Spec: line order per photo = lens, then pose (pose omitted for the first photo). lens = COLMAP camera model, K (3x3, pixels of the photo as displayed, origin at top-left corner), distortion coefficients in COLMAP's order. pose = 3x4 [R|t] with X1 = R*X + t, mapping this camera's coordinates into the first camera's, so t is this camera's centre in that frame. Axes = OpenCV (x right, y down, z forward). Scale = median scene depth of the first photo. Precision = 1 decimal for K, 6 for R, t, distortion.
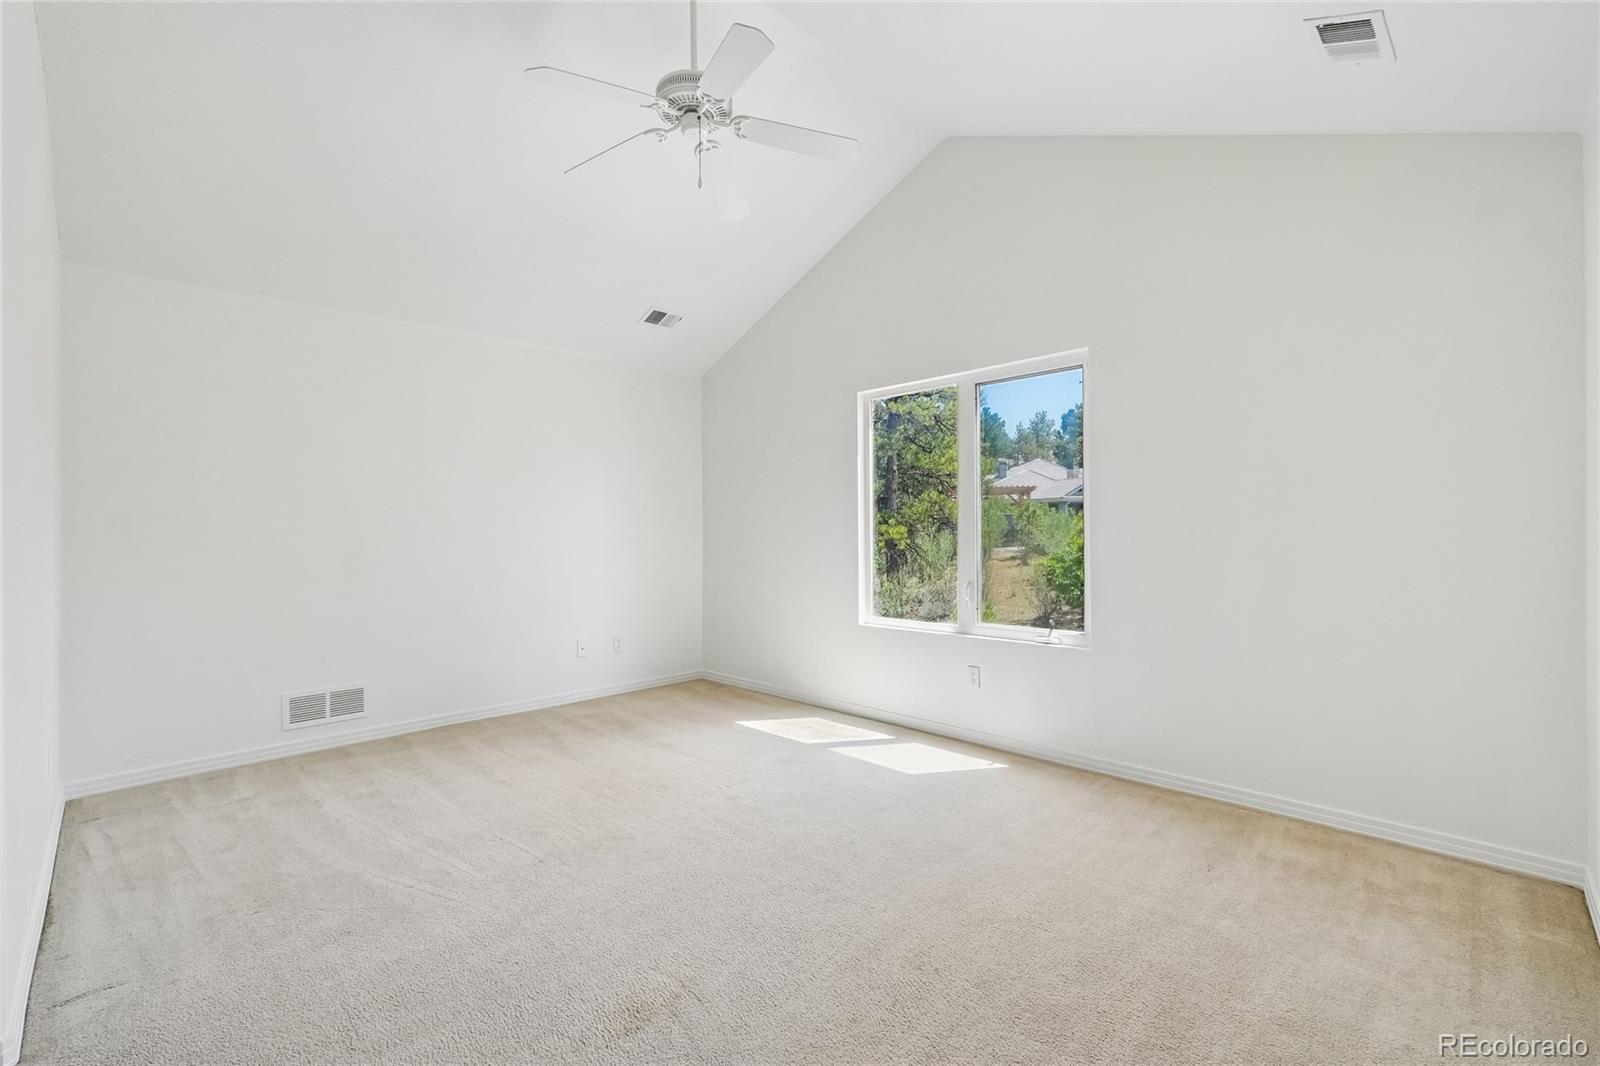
lens RADIAL K [[692.4, 0, 795.0], [0, 692.4, 537.0], [0, 0, 1]] dist [-0.002116, 0.001334]
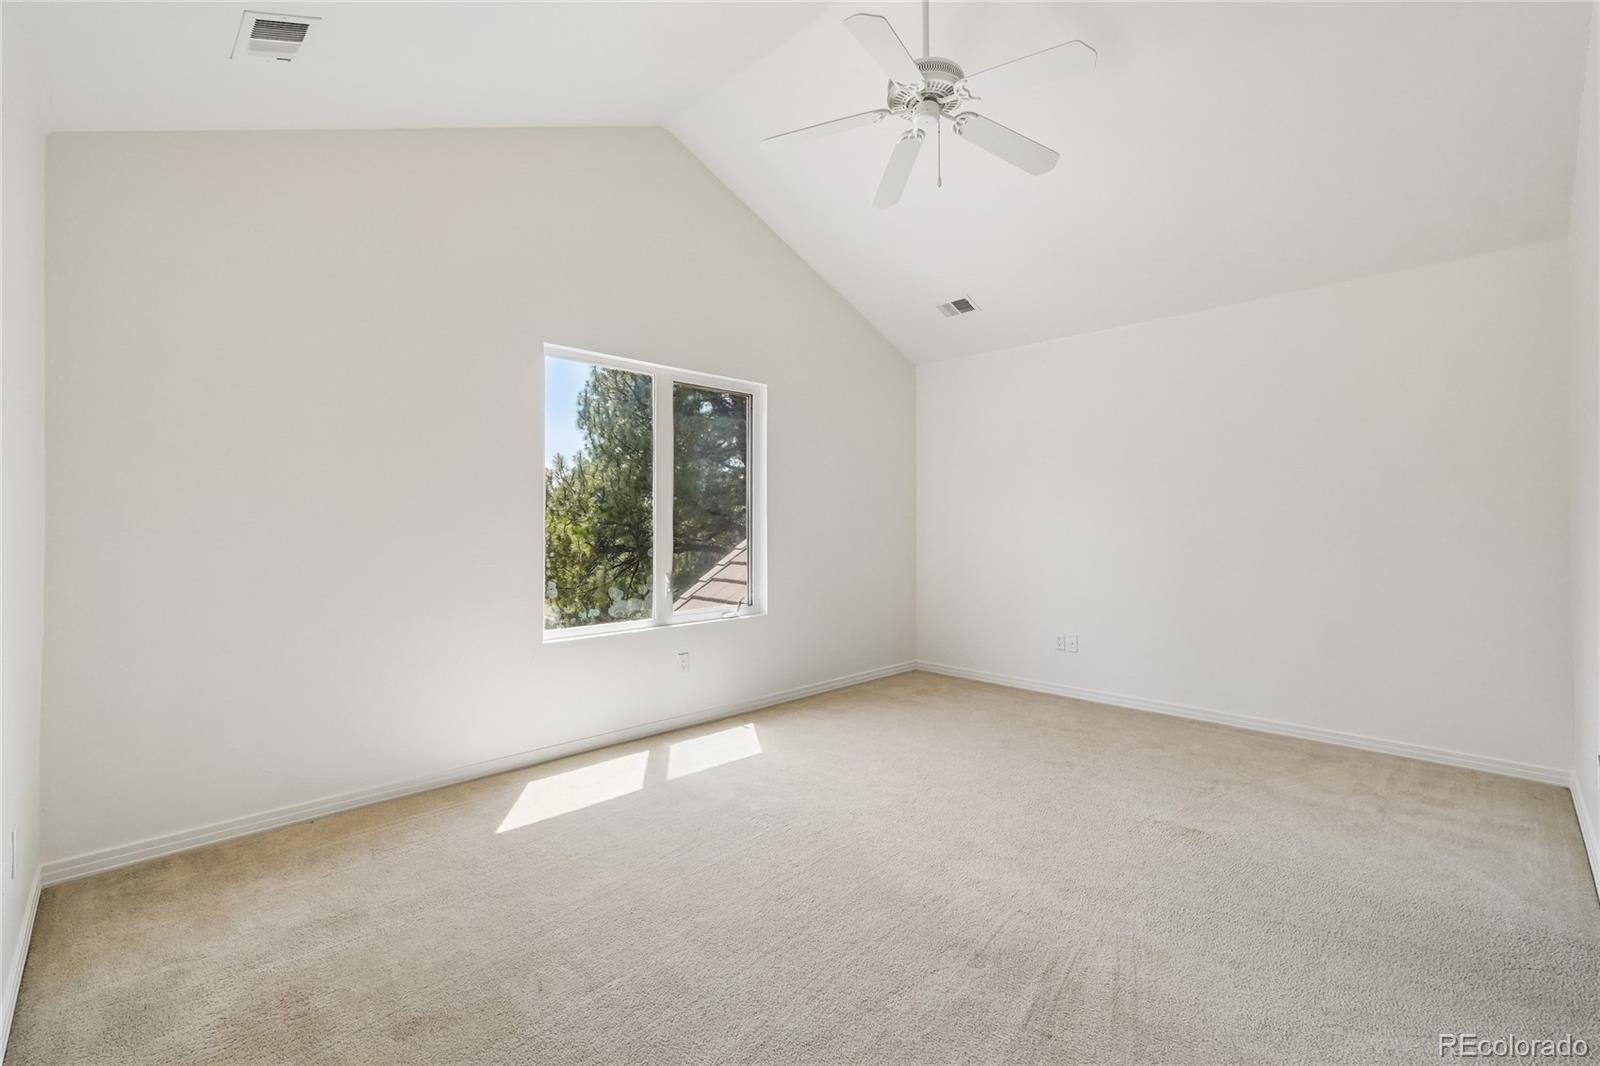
lens RADIAL K [[692.4, 0, 795.0], [0, 692.4, 537.0], [0, 0, 1]] dist [-0.002116, 0.001334]
pose [[-0.004060, -0.003906, 0.999984, -0.771206], [0.006780, 0.999969, 0.003934, 0.007034], [-0.999969, 0.006796, -0.004033, 0.818564]]
